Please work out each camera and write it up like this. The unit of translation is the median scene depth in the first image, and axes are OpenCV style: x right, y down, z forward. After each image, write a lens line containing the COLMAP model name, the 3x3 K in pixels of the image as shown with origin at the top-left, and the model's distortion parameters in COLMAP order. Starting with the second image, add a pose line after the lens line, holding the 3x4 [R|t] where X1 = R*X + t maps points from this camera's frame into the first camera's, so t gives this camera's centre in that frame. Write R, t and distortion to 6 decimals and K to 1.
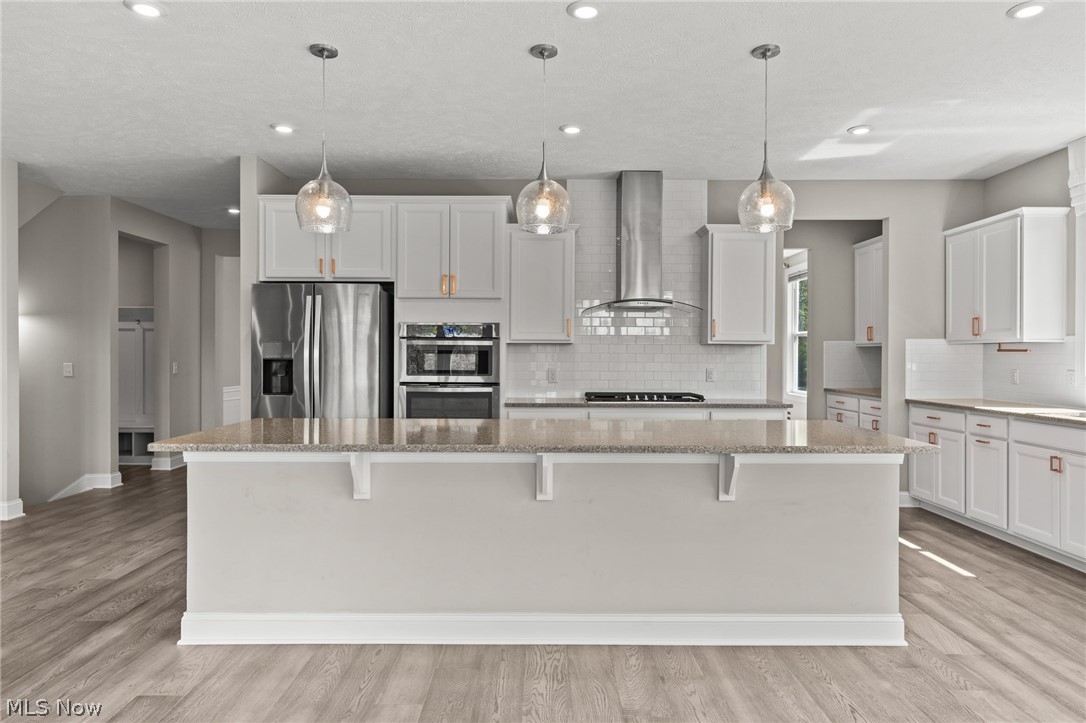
lens RADIAL K [[690.9, 0, 543.0], [0, 690.9, 356.6], [0, 0, 1]] dist [0.001171, 0.000325]
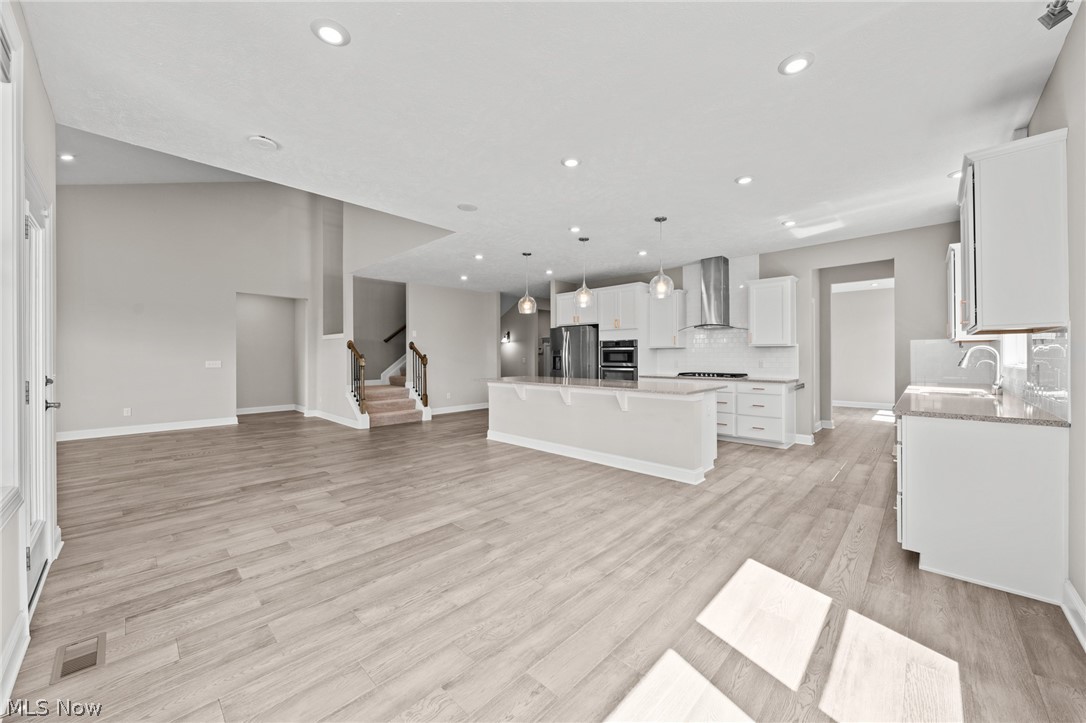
lens RADIAL K [[403.2, 0, 545.1], [0, 403.2, 356.1], [0, 0, 1]] dist [-0.002074, -0.000191]
pose [[0.722929, -0.005820, -0.690898, 0.620984], [0.003779, 0.999983, -0.004470, 0.009400], [0.690912, 0.000621, 0.722939, -0.143243]]
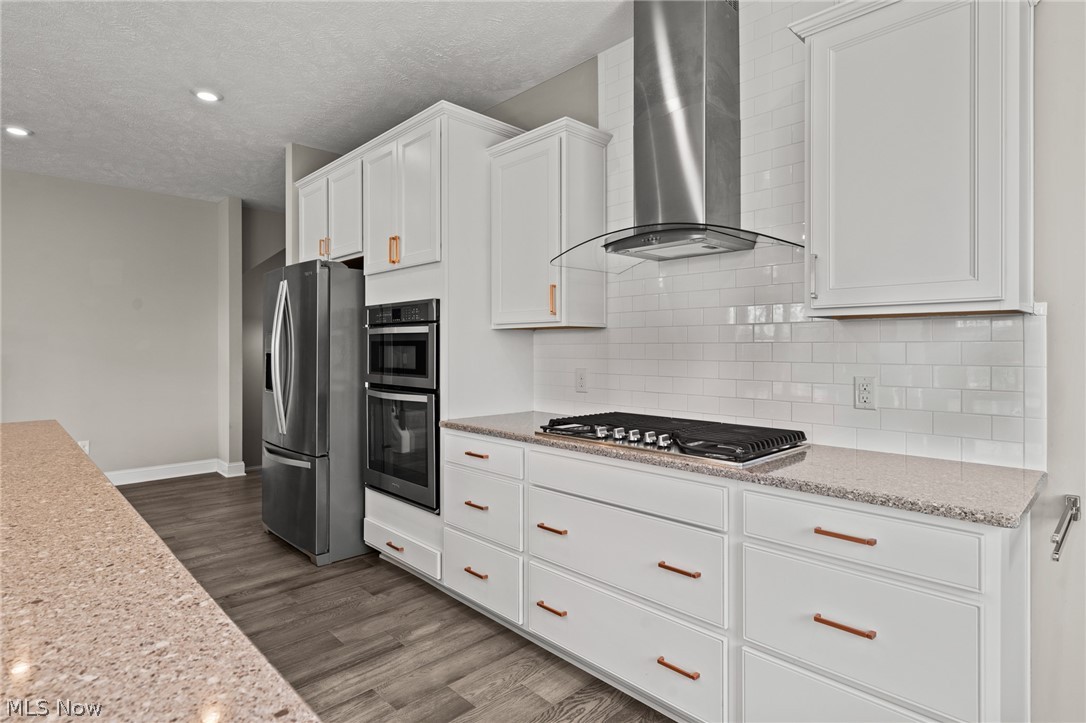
lens RADIAL K [[563.2, 0, 543.4], [0, 563.2, 349.2], [0, 0, 1]] dist [-0.000558, 0.000218]
pose [[0.695002, -0.002638, -0.719003, 0.393825], [0.000036, 0.999993, -0.003635, 0.001694], [0.719008, 0.002500, 0.694997, 0.701606]]
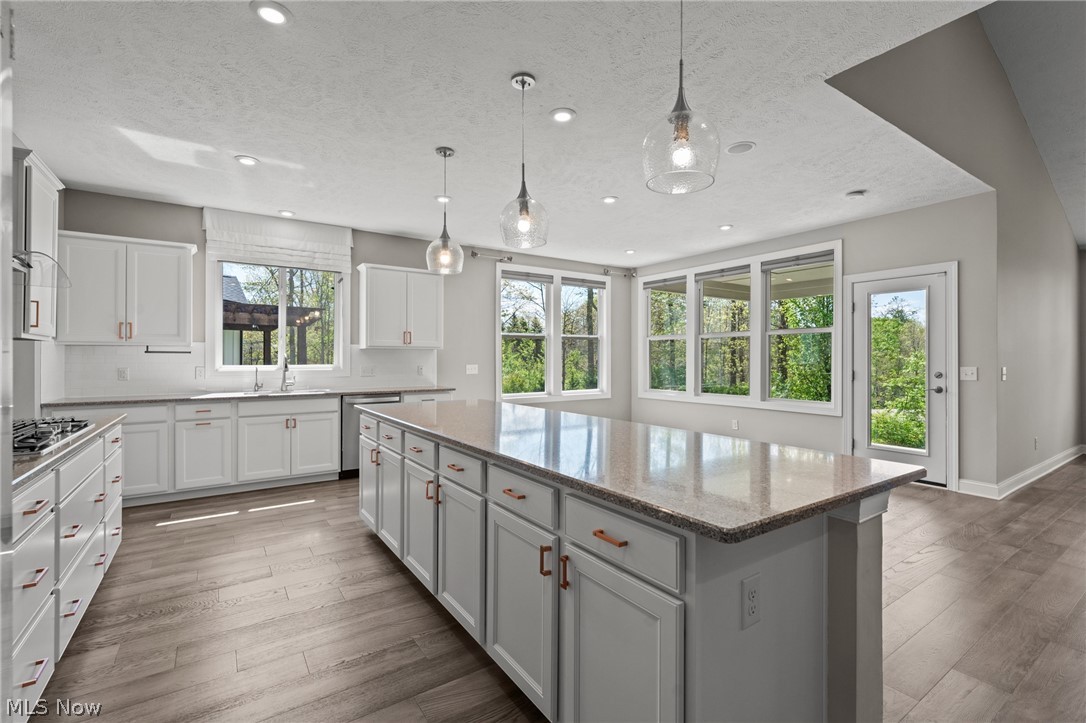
lens RADIAL K [[483.8, 0, 546.4], [0, 483.8, 356.9], [0, 0, 1]] dist [0.001689, 0.000146]
pose [[-0.562592, -0.001254, 0.826734, -0.424925], [-0.000496, 0.999999, 0.001179, -0.001967], [-0.826735, 0.000253, -0.562592, 0.907130]]
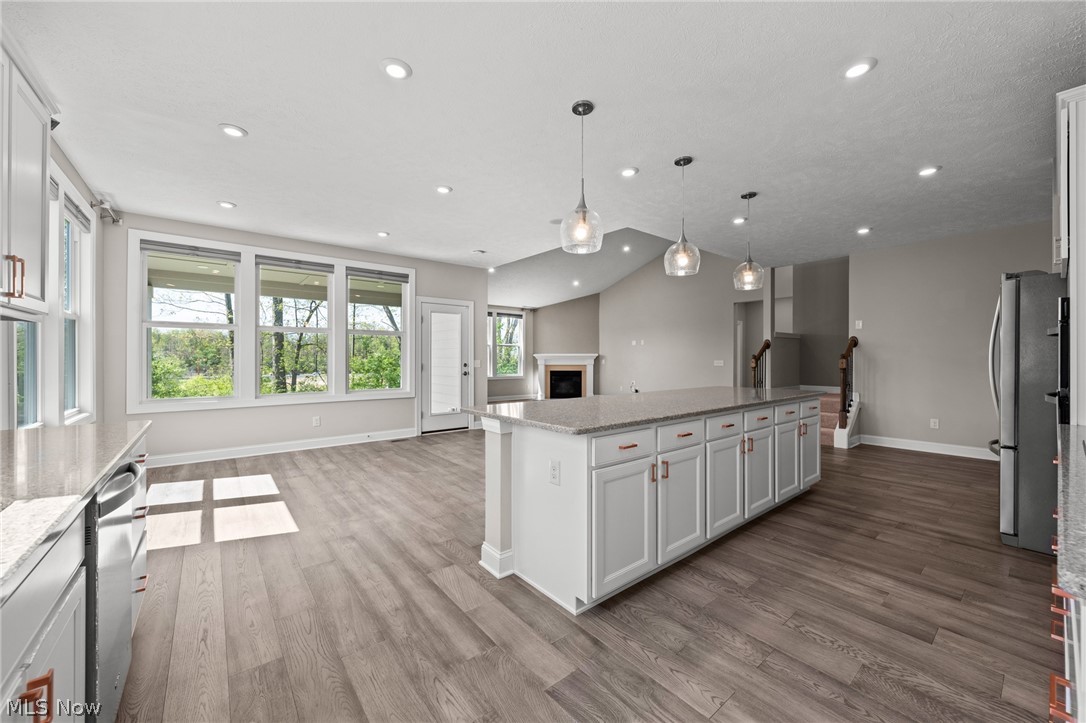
lens RADIAL K [[413.1, 0, 545.3], [0, 413.1, 357.6], [0, 0, 1]] dist [-0.001170, -0.000247]
pose [[-0.778564, -0.004322, -0.627551, 0.546354], [-0.004530, 0.999989, -0.001267, 0.009607], [0.627549, 0.001856, -0.778575, 0.998308]]
